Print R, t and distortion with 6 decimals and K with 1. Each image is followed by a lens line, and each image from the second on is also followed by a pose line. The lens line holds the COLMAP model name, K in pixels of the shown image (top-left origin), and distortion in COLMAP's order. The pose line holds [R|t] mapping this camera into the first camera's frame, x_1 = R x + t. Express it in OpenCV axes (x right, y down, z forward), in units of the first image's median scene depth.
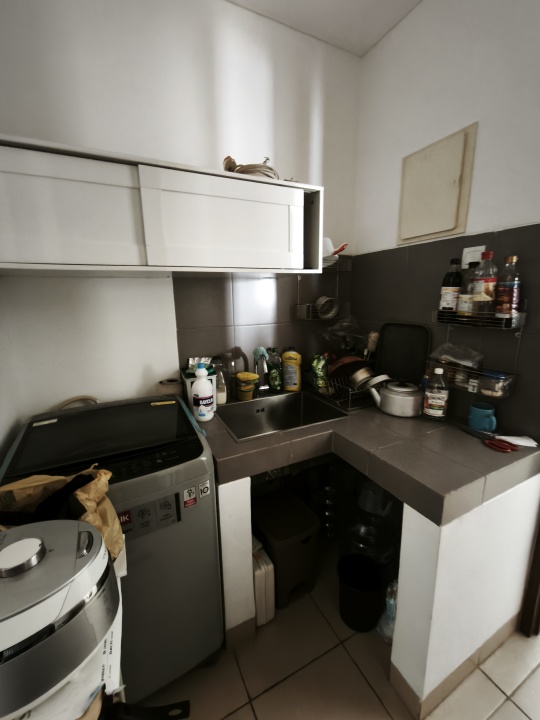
lens RADIAL K [[305.1, 0, 276.0], [0, 305.1, 360.2], [0, 0, 1]] dist [0.000005, 0.000425]
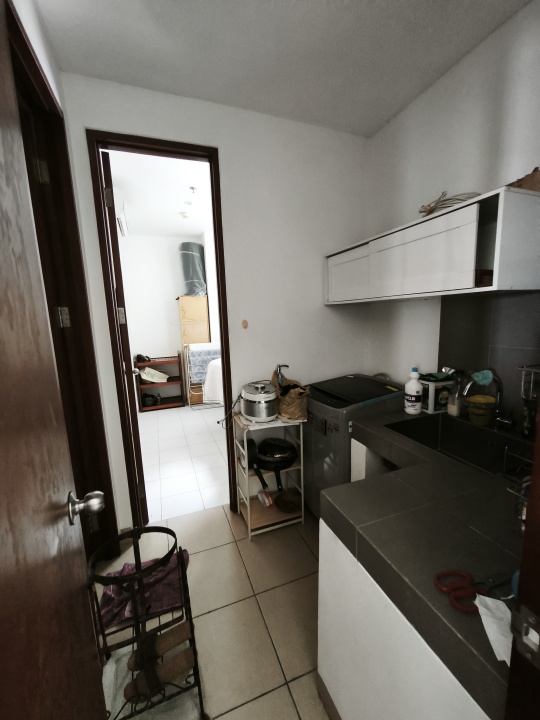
lens RADIAL K [[305.1, 0, 275.7], [0, 305.1, 361.6], [0, 0, 1]] dist [0.000005, 0.000425]
pose [[-0.118579, 0.167845, -0.978656, 1.070402], [-0.175048, 0.966639, 0.186994, -0.153548], [0.977393, 0.193485, -0.085243, 0.547875]]
